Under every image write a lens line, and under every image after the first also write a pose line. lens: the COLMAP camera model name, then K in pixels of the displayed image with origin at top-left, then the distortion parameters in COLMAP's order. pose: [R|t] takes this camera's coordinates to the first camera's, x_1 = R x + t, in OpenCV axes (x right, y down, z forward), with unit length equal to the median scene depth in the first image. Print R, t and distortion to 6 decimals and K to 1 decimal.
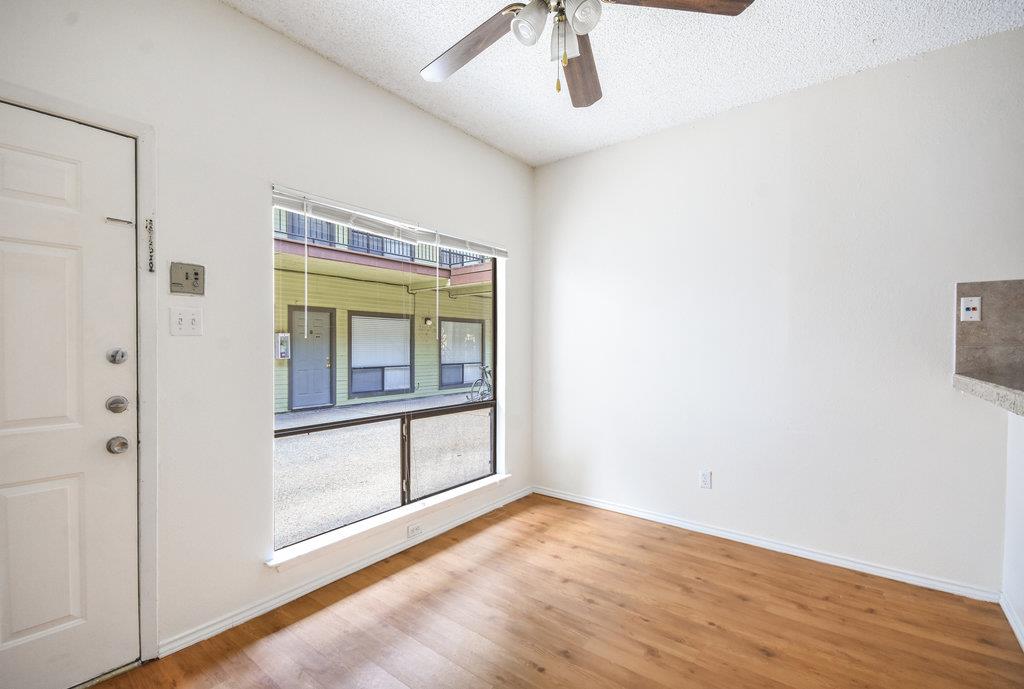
lens RADIAL K [[463.4, 0, 495.5], [0, 463.4, 350.6], [0, 0, 1]] dist [-0.008116, -0.000703]
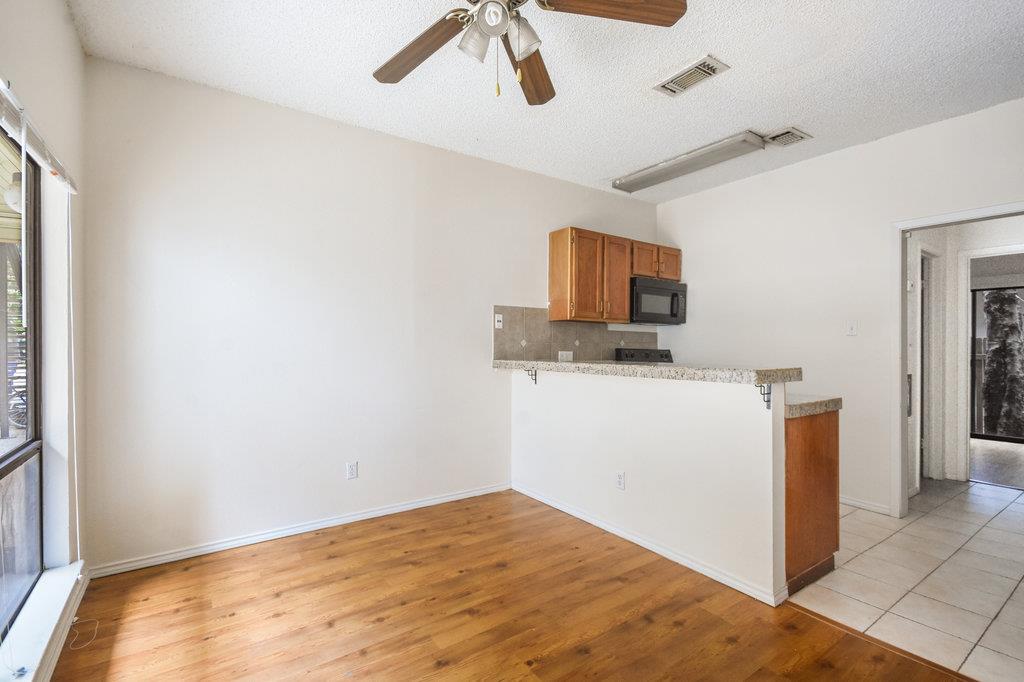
lens RADIAL K [[460.1, 0, 511.5], [0, 460.1, 348.8], [0, 0, 1]] dist [0.021738, -0.015636]
pose [[0.271063, -0.010744, 0.962502, -0.566514], [0.007596, 0.999930, 0.009022, -0.002698], [-0.962532, 0.004866, 0.271126, 0.464829]]
